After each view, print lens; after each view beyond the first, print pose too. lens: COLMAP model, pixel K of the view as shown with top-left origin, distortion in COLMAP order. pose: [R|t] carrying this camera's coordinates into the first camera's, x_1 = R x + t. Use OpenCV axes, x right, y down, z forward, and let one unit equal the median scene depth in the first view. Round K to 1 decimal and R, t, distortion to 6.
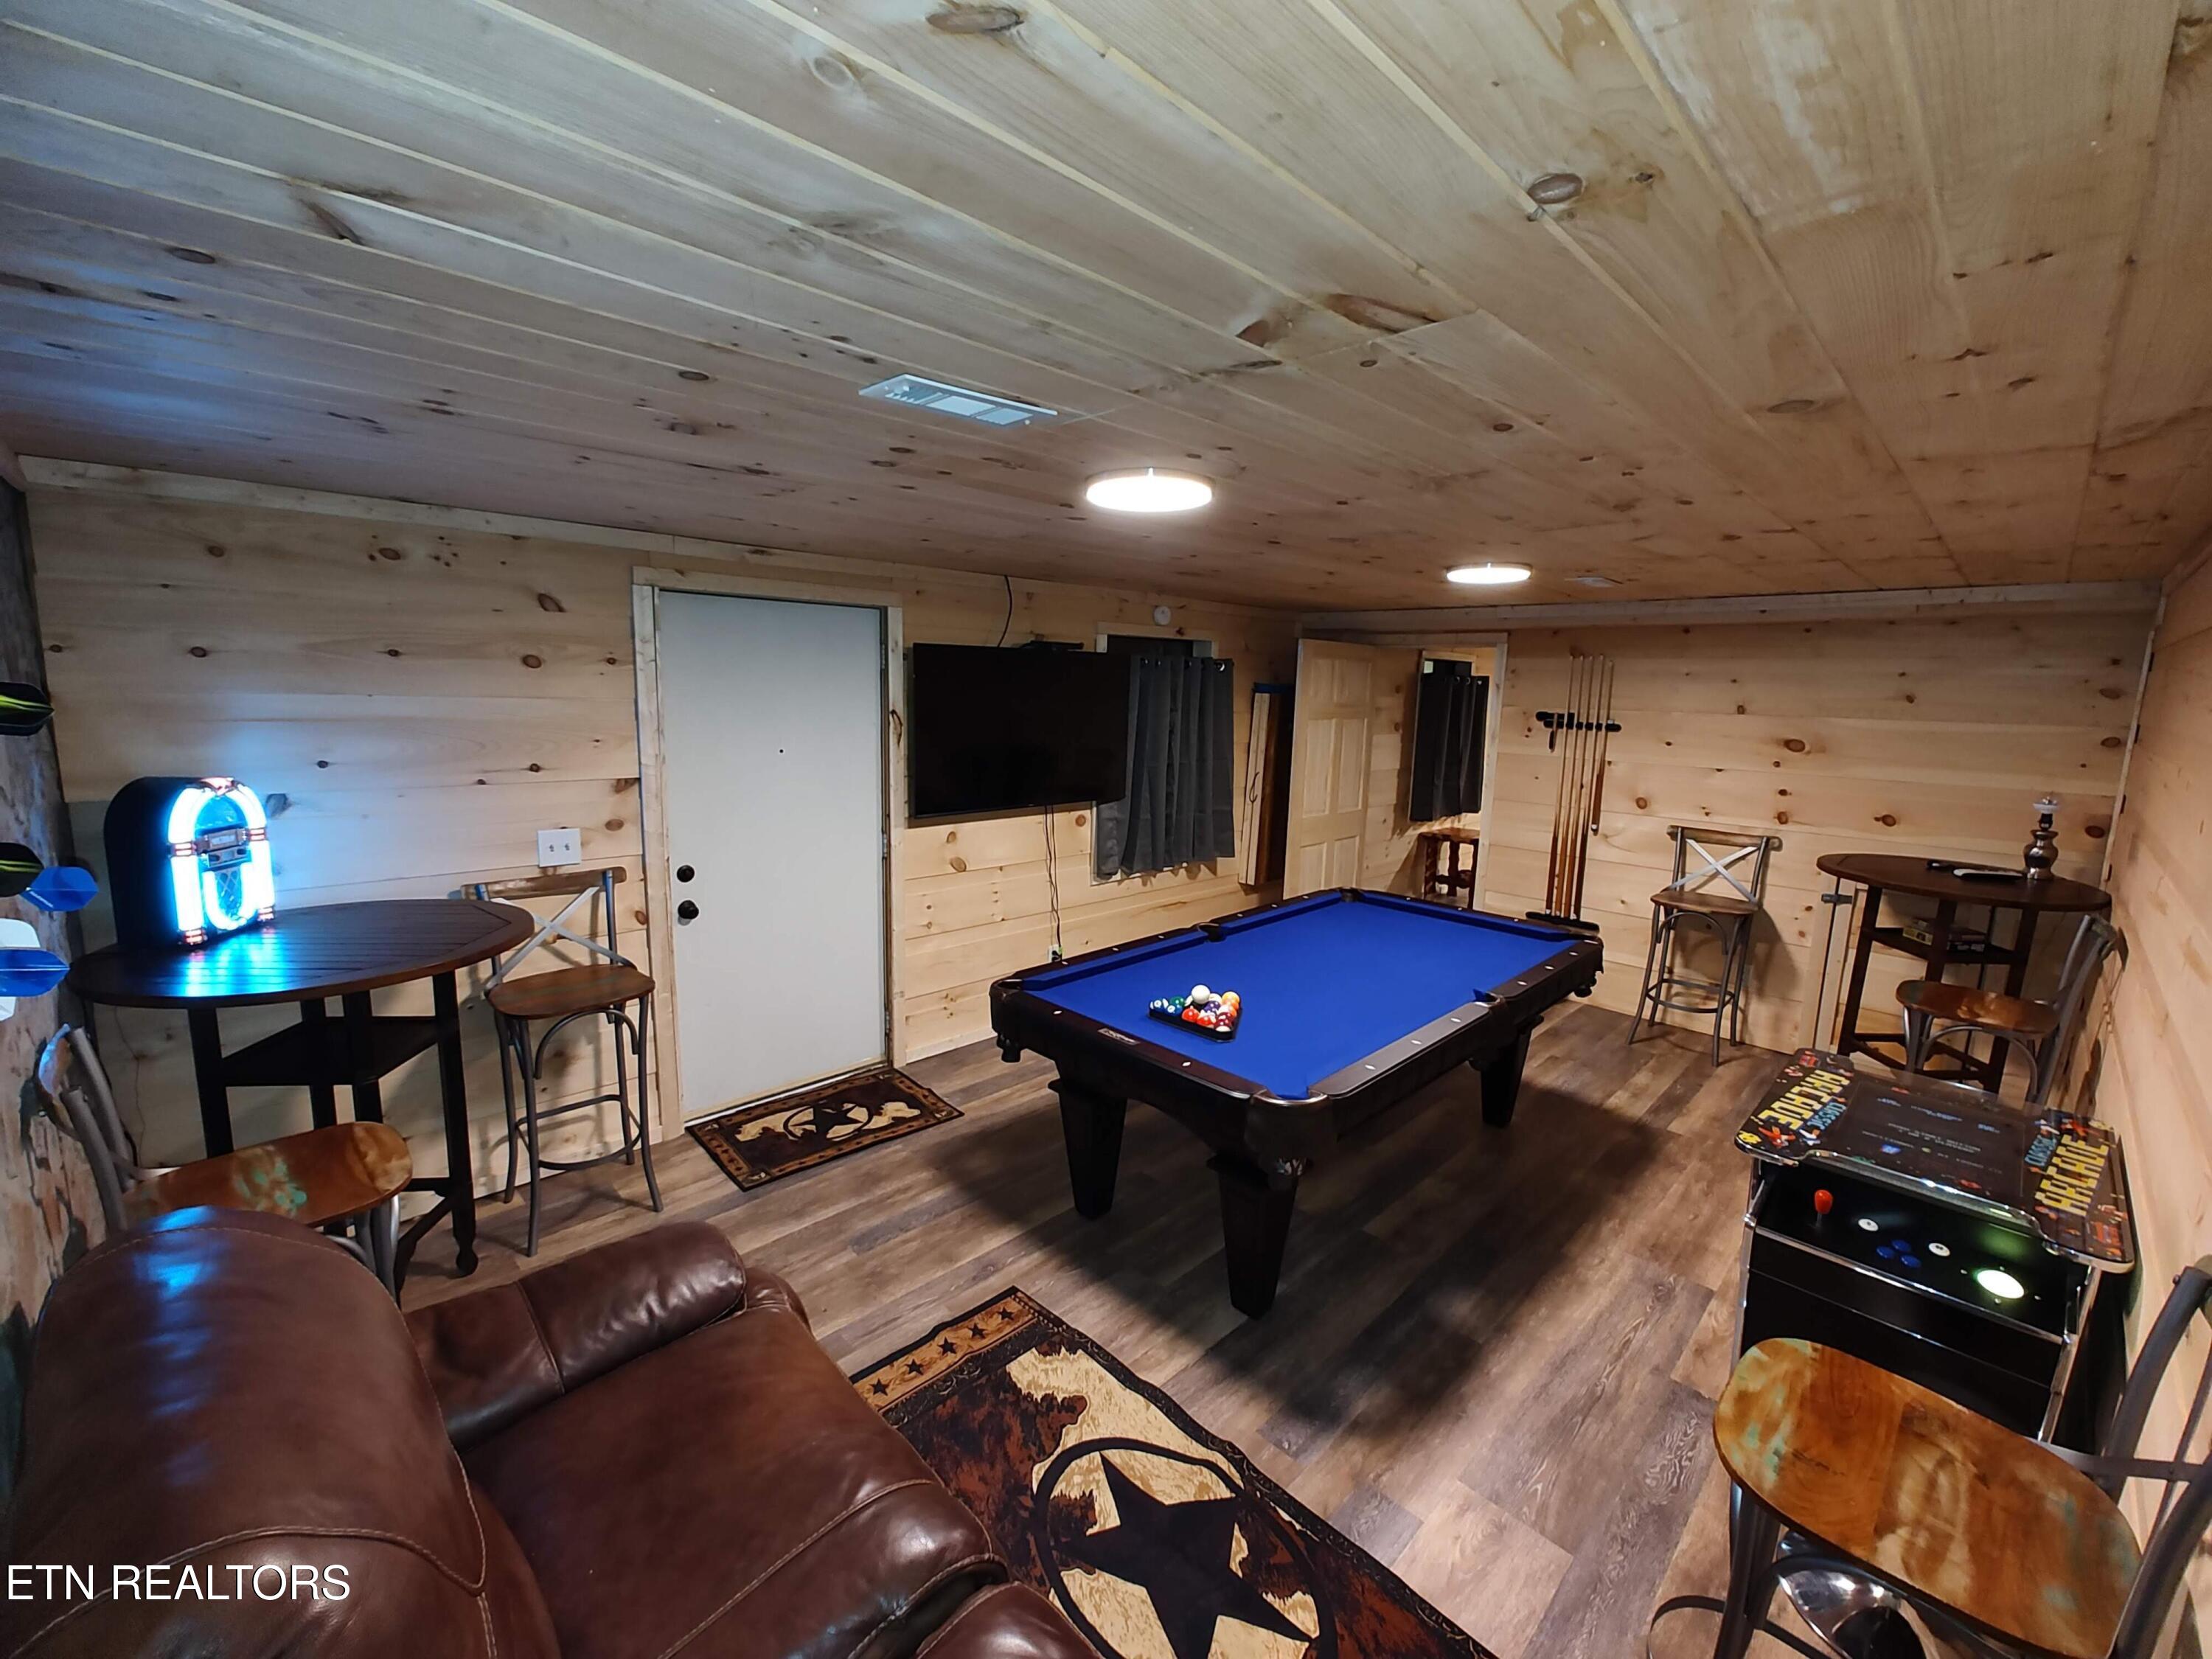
lens RADIAL K [[920.9, 0, 1115.3], [0, 920.9, 833.3], [0, 0, 1]] dist [0.010479, 0.000368]
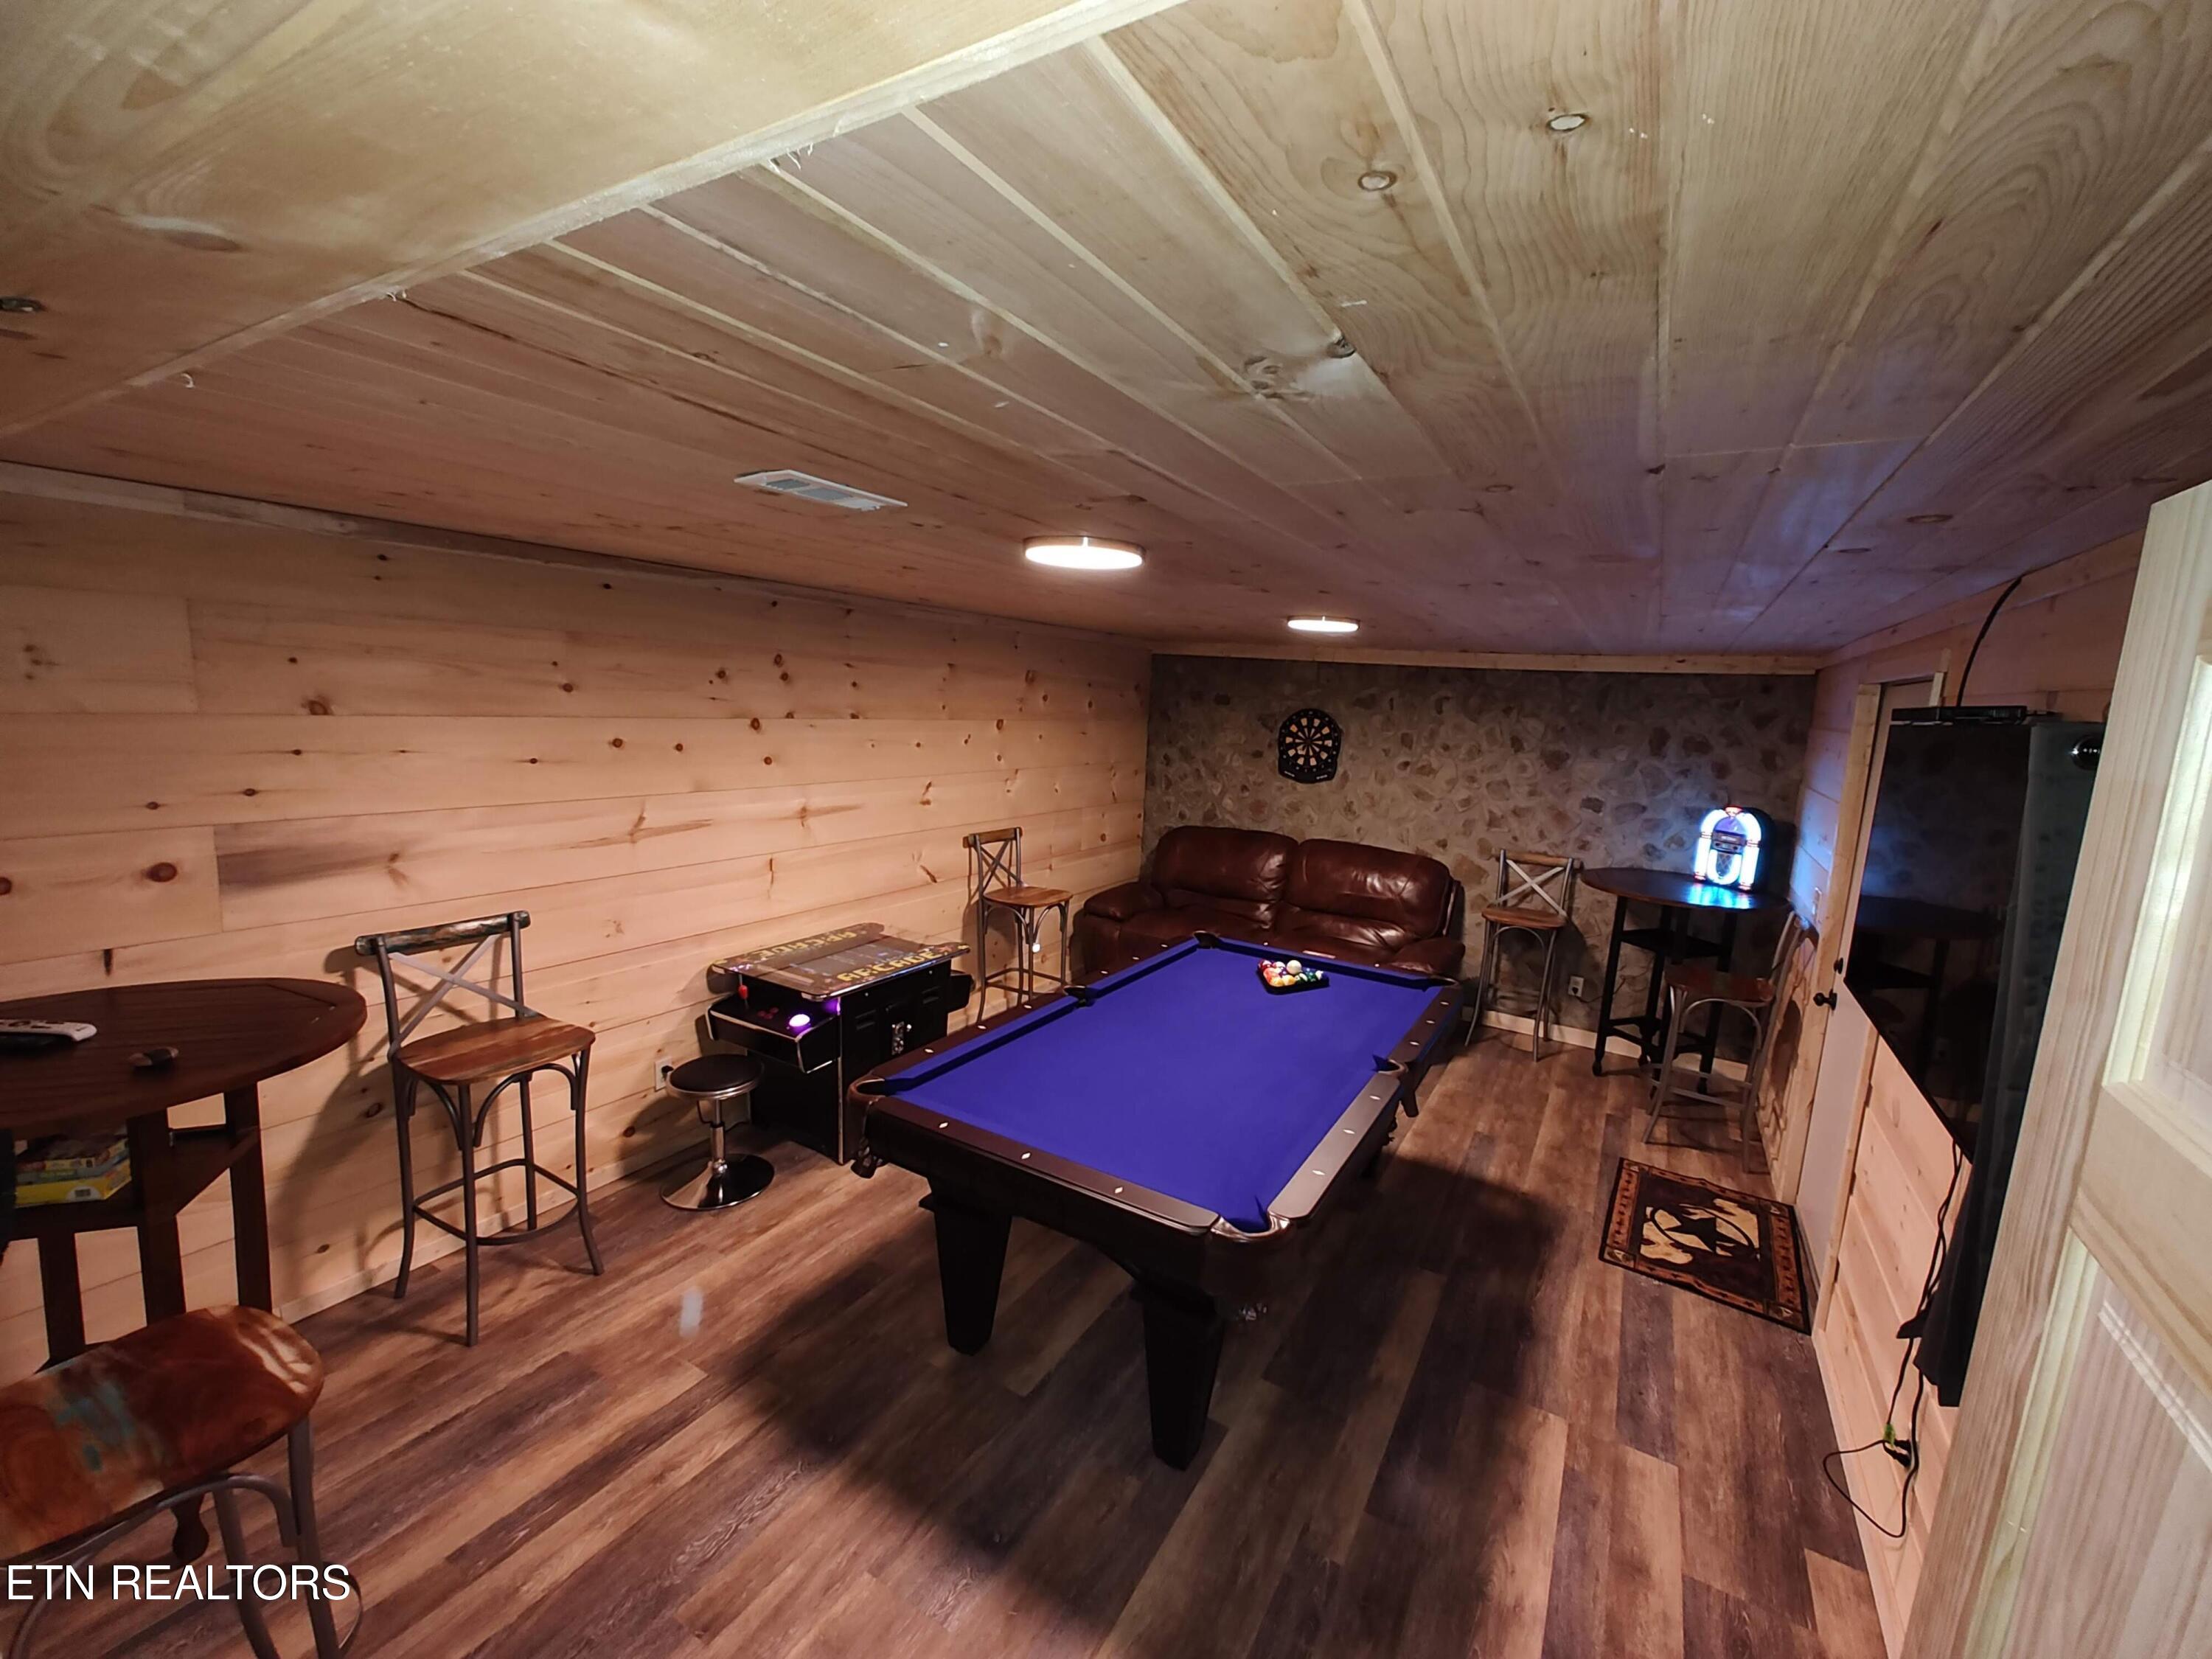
lens RADIAL K [[921.2, 0, 1106.0], [0, 921.2, 829.5], [0, 0, 1]] dist [0.009238, 0.000002]
pose [[-0.967738, -0.043426, -0.248188, 0.618072], [-0.119196, 0.946743, 0.299117, -0.334680], [0.221981, 0.319050, -0.921375, 1.889310]]
